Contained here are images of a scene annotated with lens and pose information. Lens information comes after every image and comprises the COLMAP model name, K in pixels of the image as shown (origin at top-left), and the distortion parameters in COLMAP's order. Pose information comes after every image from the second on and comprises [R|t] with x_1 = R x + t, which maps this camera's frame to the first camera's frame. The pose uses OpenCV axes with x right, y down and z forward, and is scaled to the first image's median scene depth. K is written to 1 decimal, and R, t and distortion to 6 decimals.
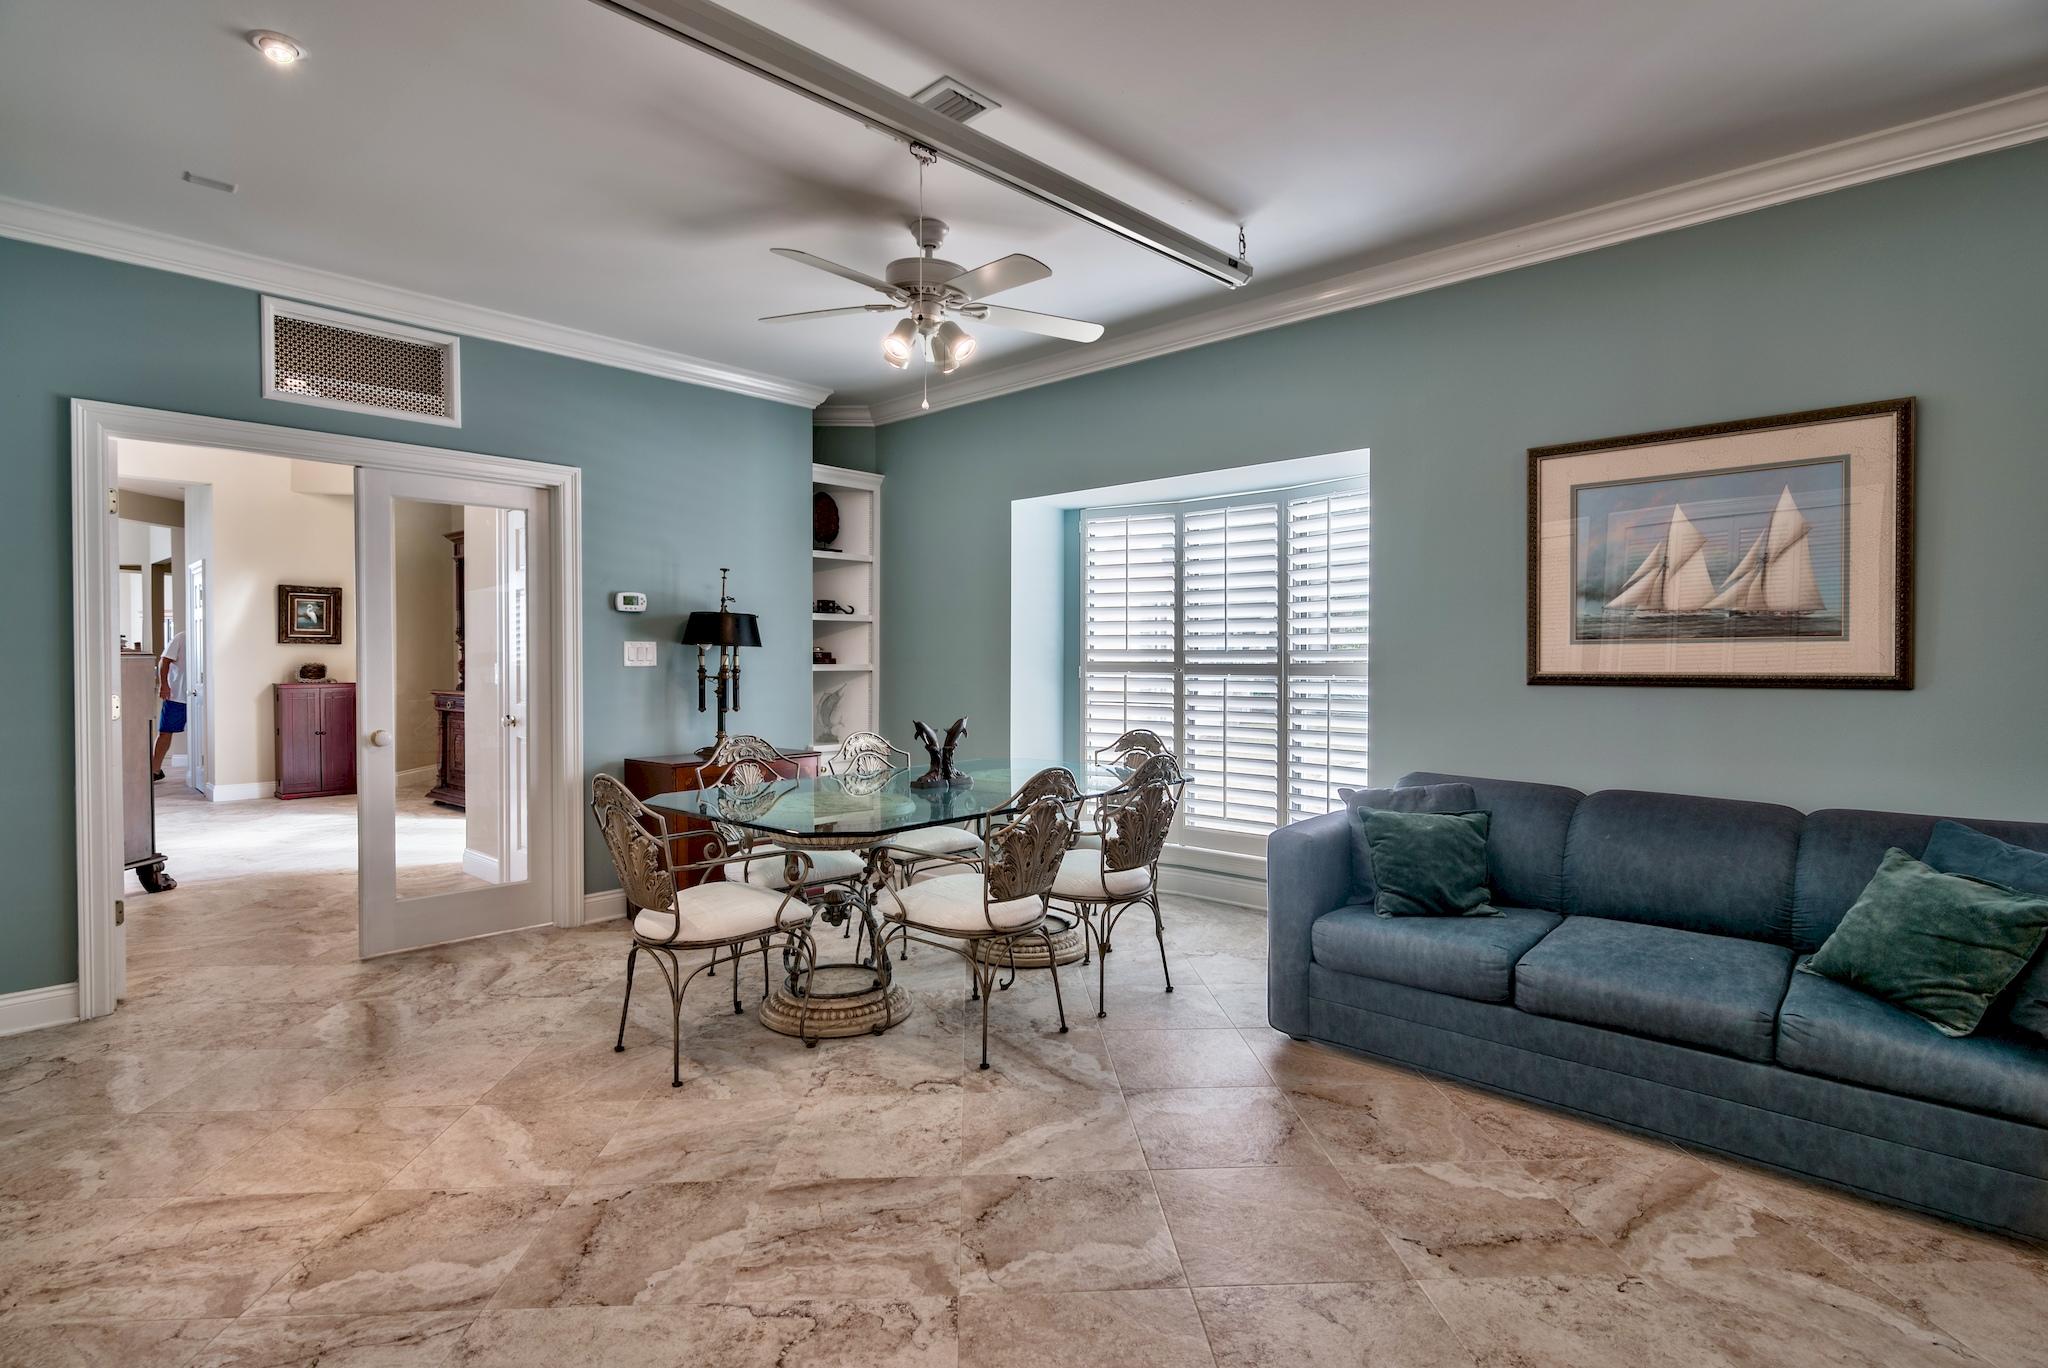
lens RADIAL K [[1045.4, 0, 1005.0], [0, 1045.4, 678.0], [0, 0, 1]] dist [-0.004359, 0.000053]
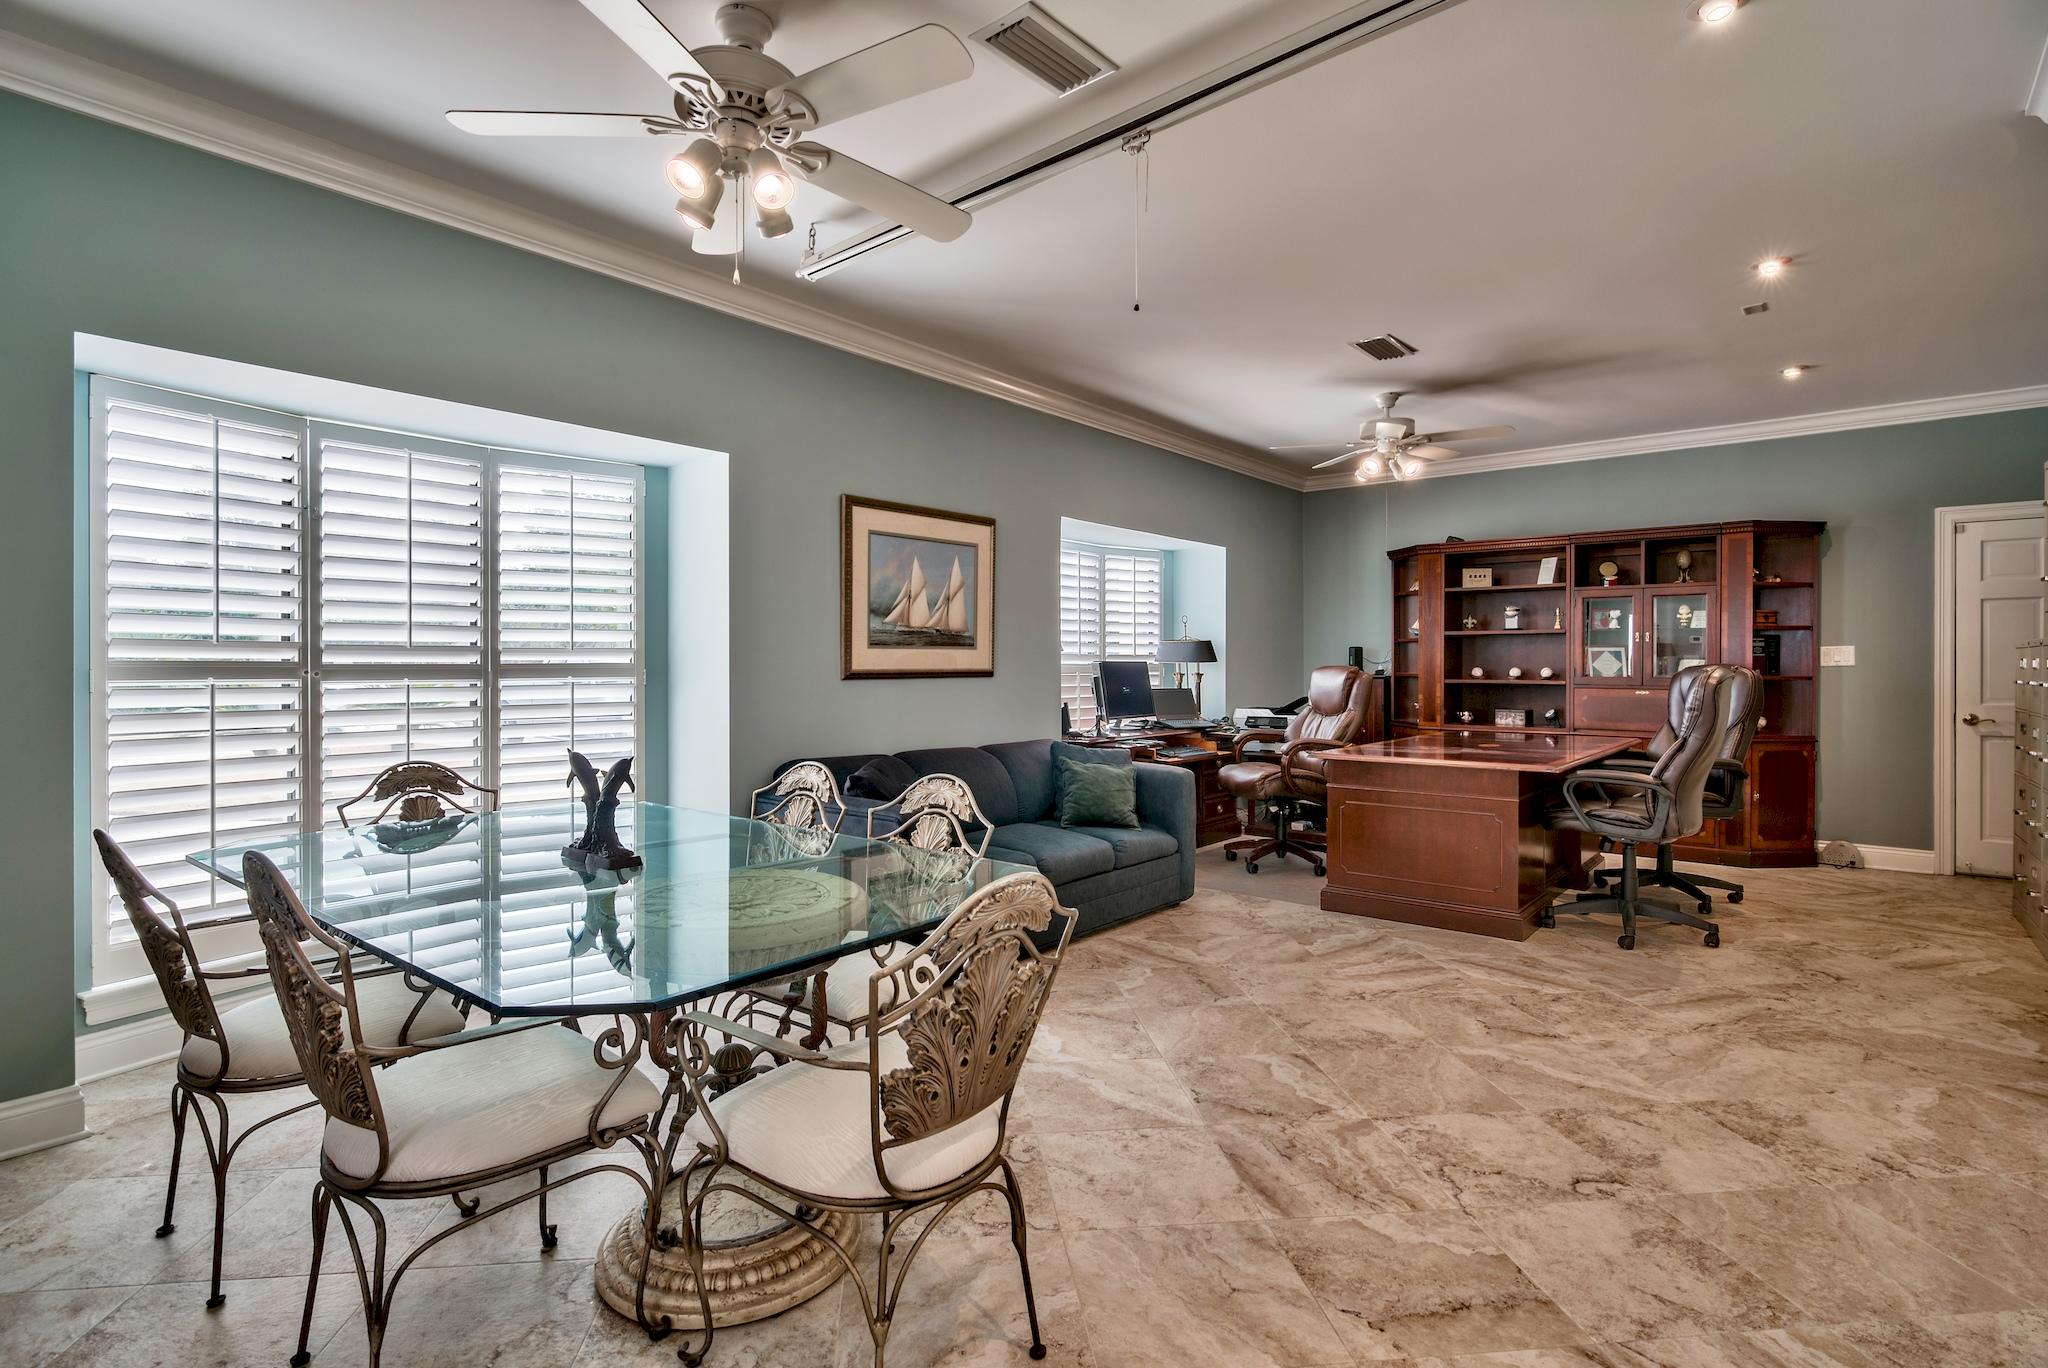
lens RADIAL K [[1045.4, 0, 1031.1], [0, 1045.4, 669.3], [0, 0, 1]] dist [-0.004359, 0.000053]
pose [[-0.111297, -0.005513, 0.993772, -0.880793], [0.015675, 0.999850, 0.007302, -0.013255], [-0.993664, 0.016390, -0.111194, 1.024286]]
